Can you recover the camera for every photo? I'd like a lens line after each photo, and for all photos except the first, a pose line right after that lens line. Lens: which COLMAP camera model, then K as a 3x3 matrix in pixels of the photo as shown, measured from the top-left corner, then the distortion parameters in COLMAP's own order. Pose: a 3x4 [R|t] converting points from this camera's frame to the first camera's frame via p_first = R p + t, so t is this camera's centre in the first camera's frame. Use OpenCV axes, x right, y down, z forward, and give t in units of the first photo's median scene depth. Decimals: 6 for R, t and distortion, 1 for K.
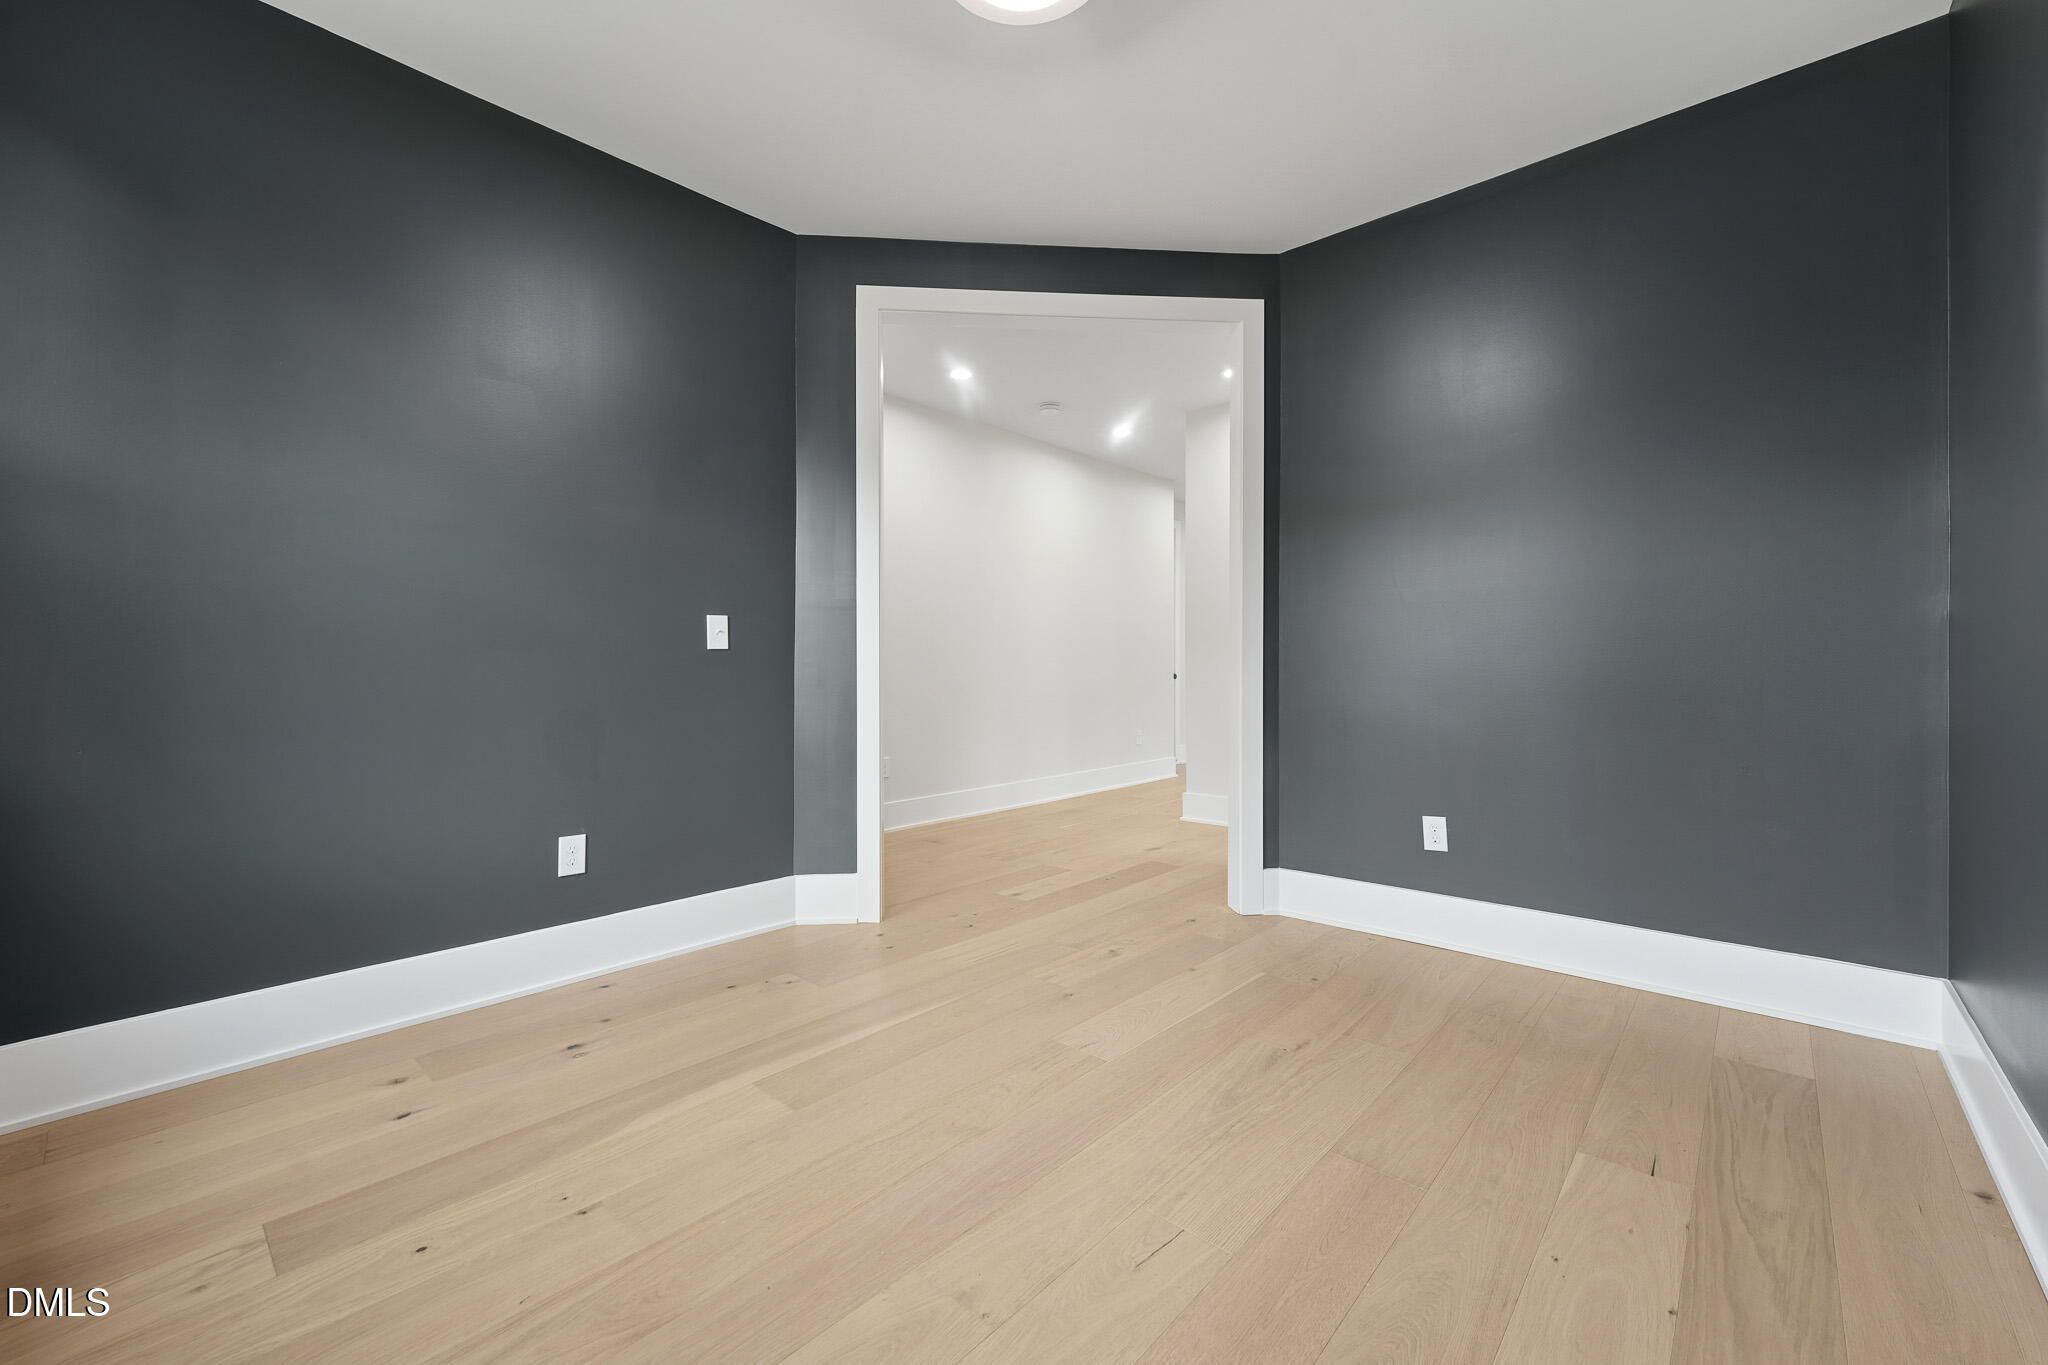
lens RADIAL K [[827.7, 0, 1011.6], [0, 827.7, 672.6], [0, 0, 1]] dist [0.001631, 0.000197]
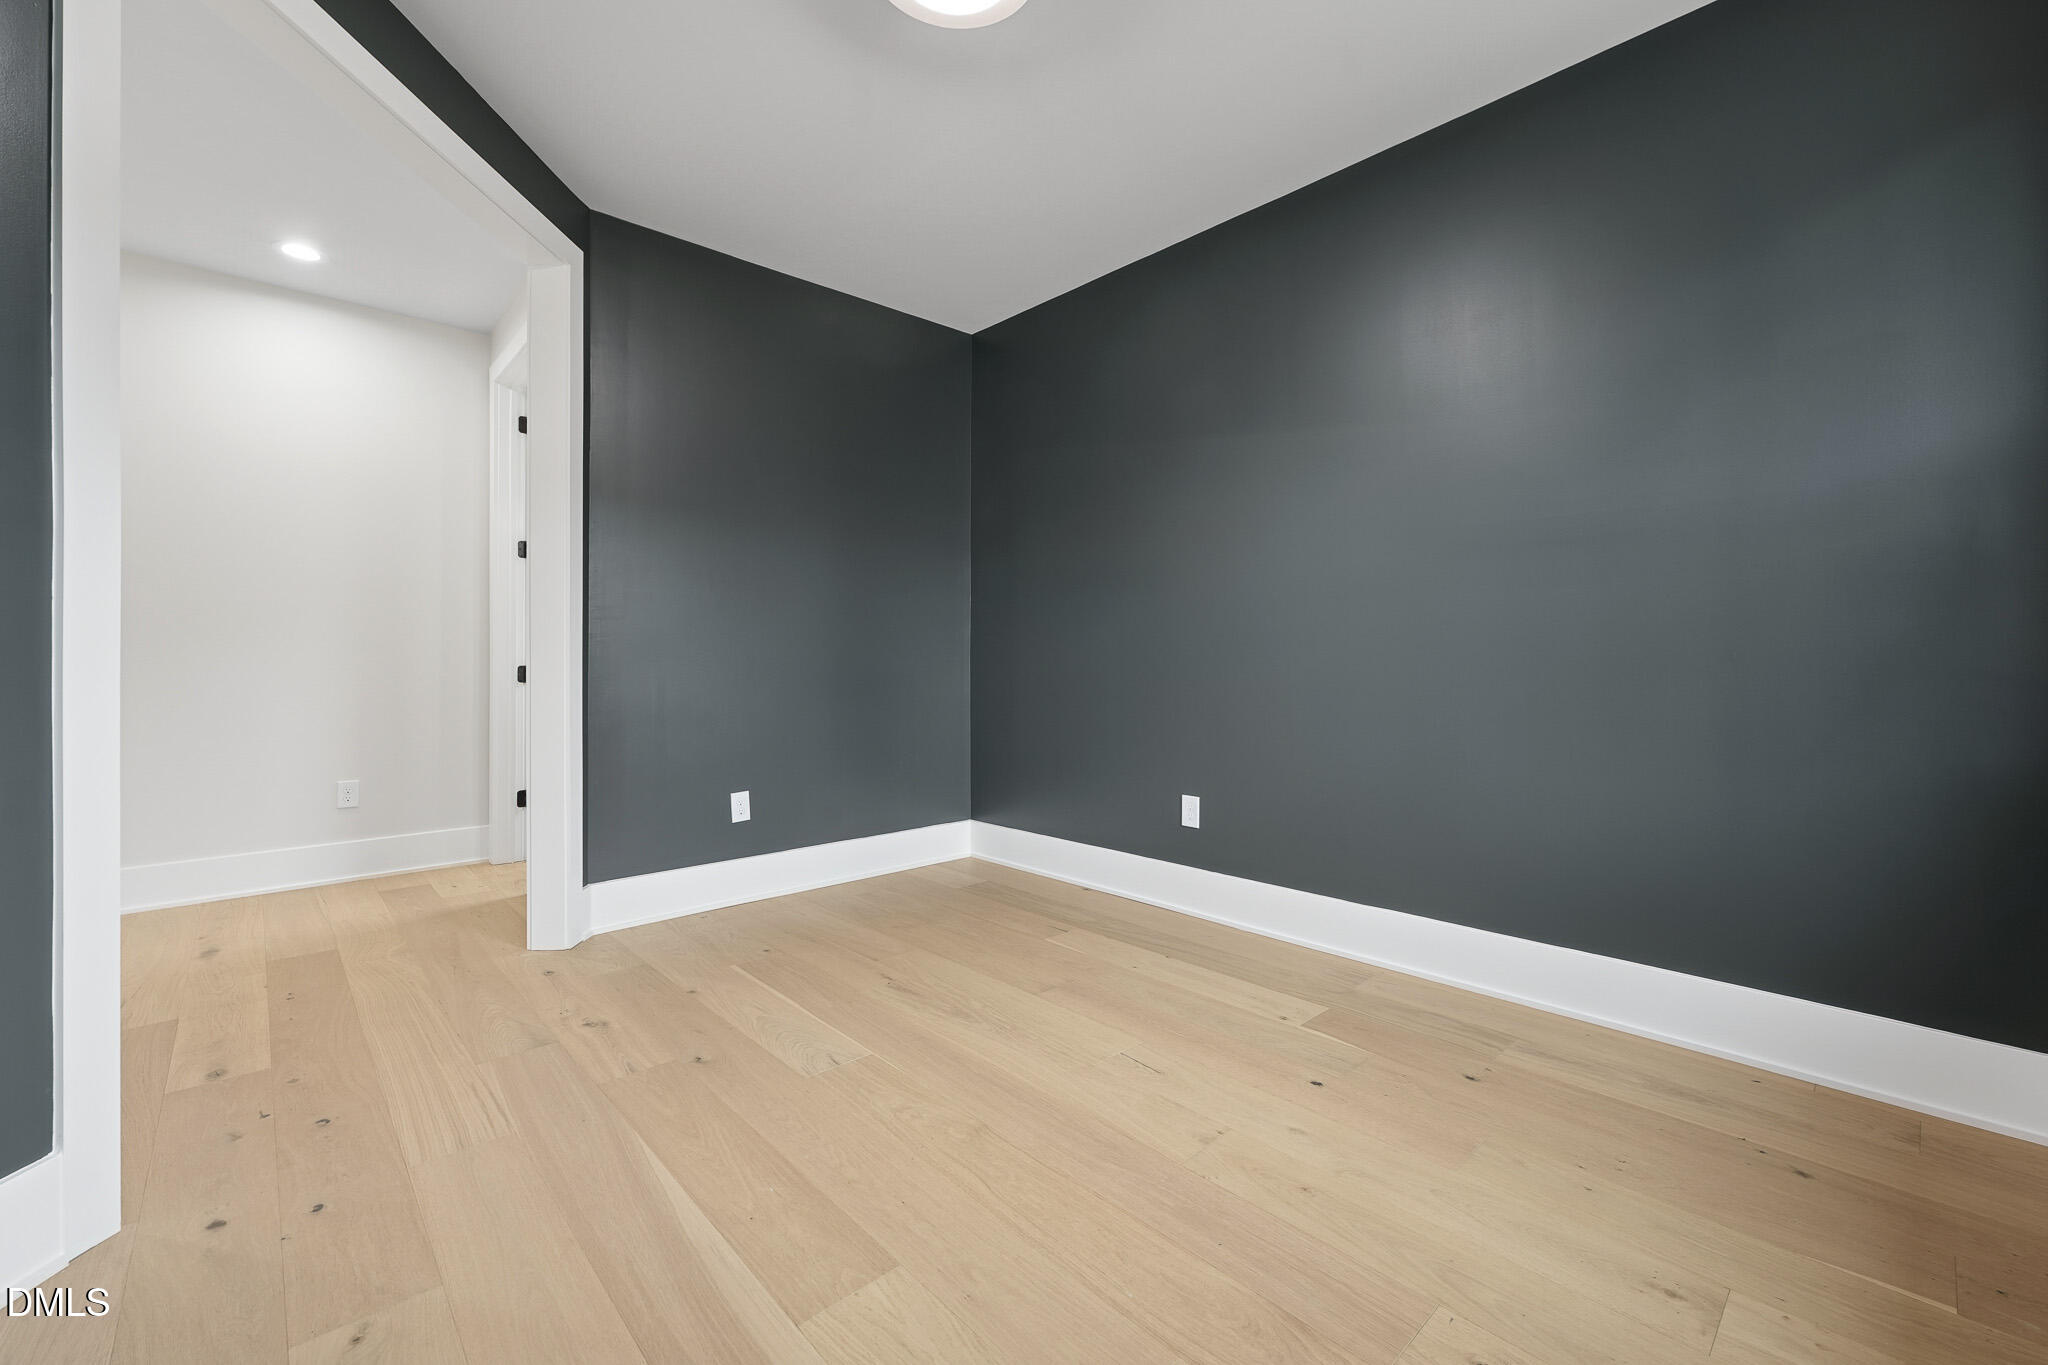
lens RADIAL K [[827.7, 0, 1011.2], [0, 827.7, 672.1], [0, 0, 1]] dist [0.001631, 0.000197]
pose [[0.095252, -0.009183, 0.995411, -0.629640], [0.005144, 0.999949, 0.008733, -0.002236], [-0.995440, 0.004288, 0.095295, 0.532980]]
